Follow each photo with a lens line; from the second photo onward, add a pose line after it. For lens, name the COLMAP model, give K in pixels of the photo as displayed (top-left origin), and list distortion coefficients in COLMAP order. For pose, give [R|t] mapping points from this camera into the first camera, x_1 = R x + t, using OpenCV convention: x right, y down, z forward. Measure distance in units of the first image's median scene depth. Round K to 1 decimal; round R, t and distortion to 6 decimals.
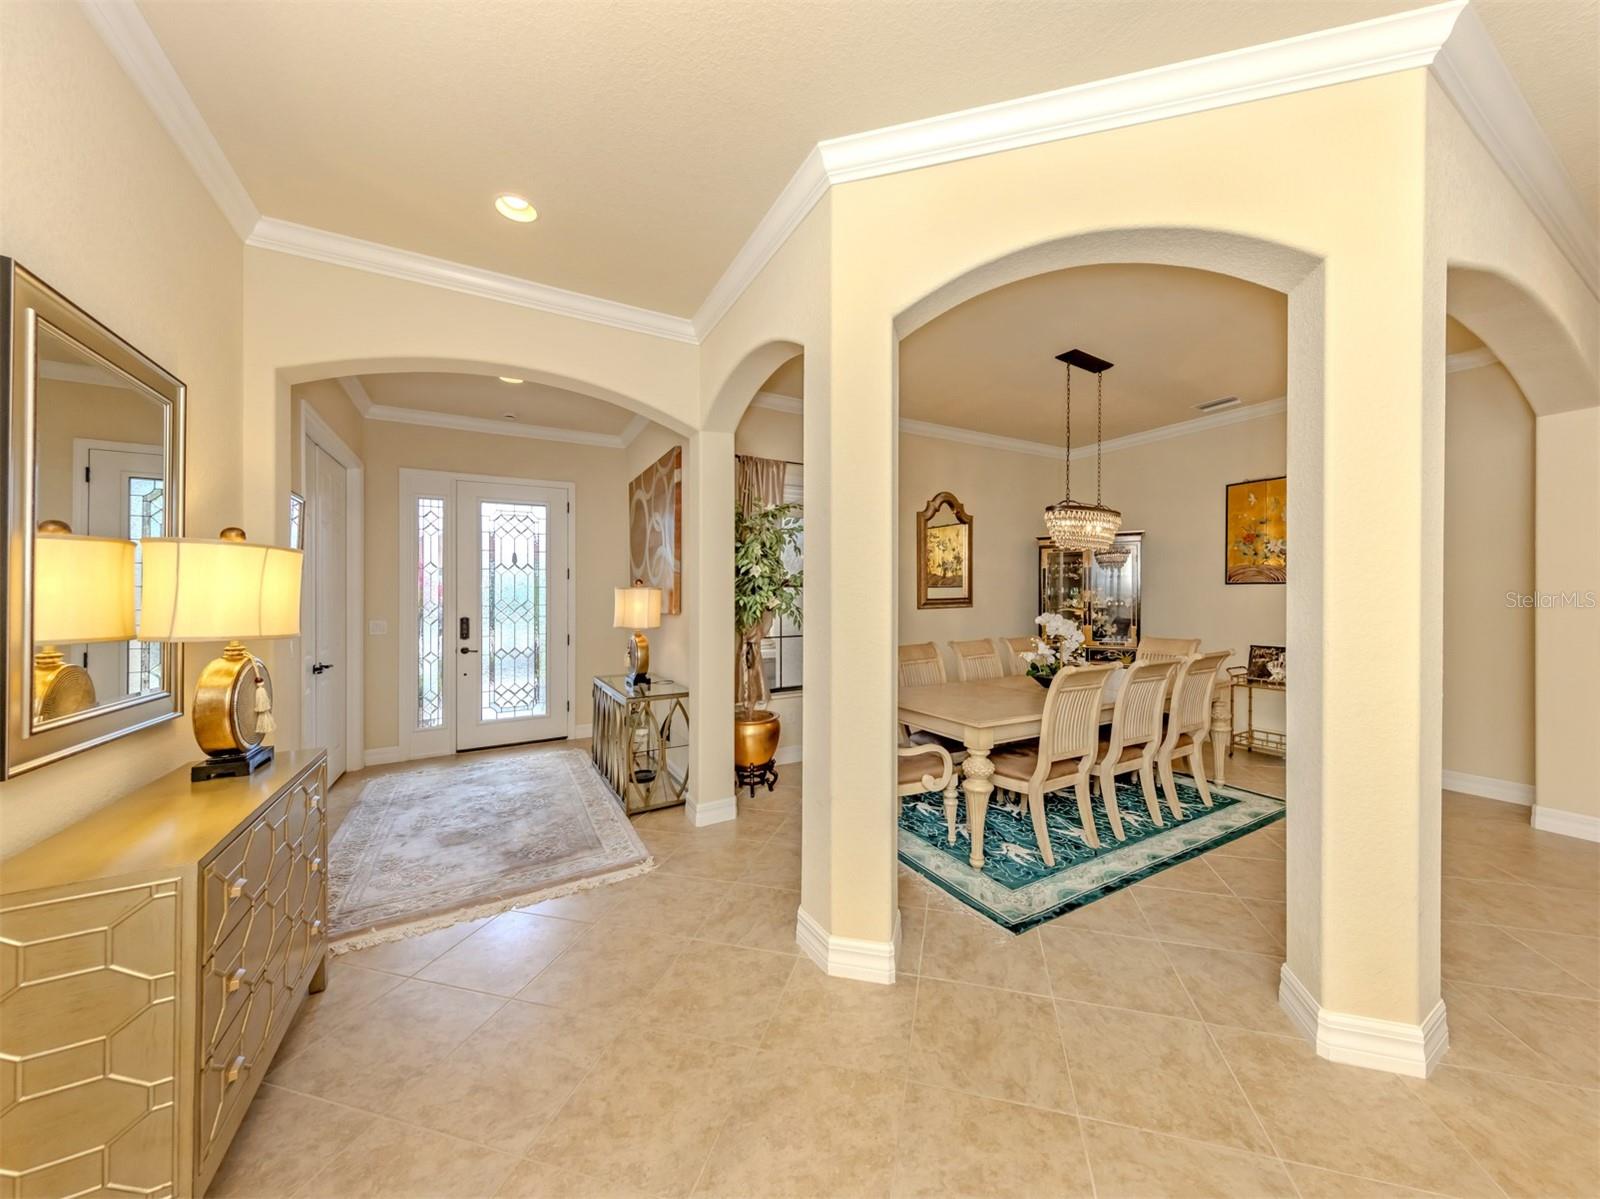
lens RADIAL K [[583.5, 0, 849.8], [0, 583.5, 577.0], [0, 0, 1]] dist [0.002642, -0.000234]
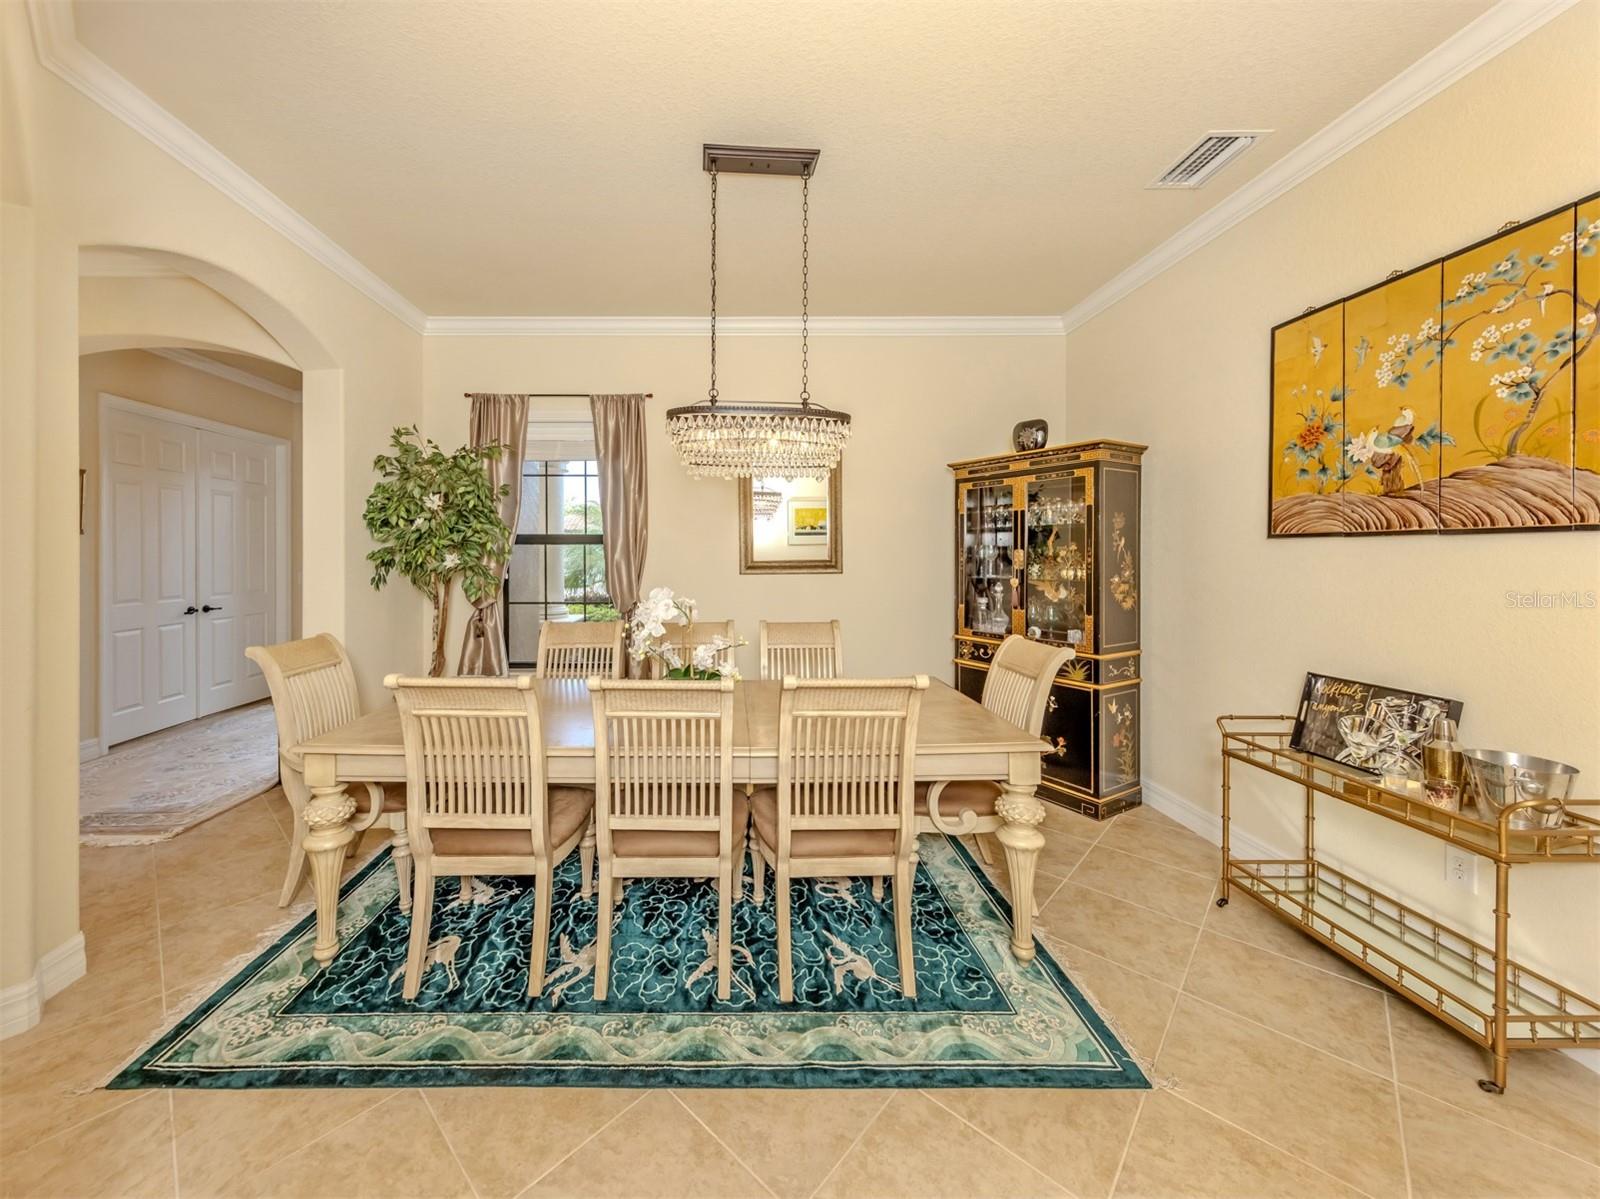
lens RADIAL K [[636.2, 0, 807.7], [0, 636.2, 536.1], [0, 0, 1]] dist [0.014941, -0.000058]
pose [[0.851911, -0.007465, -0.523633, 0.708572], [0.009515, 0.999954, 0.001224, 0.008096], [0.523600, -0.006025, 0.851943, 0.429783]]
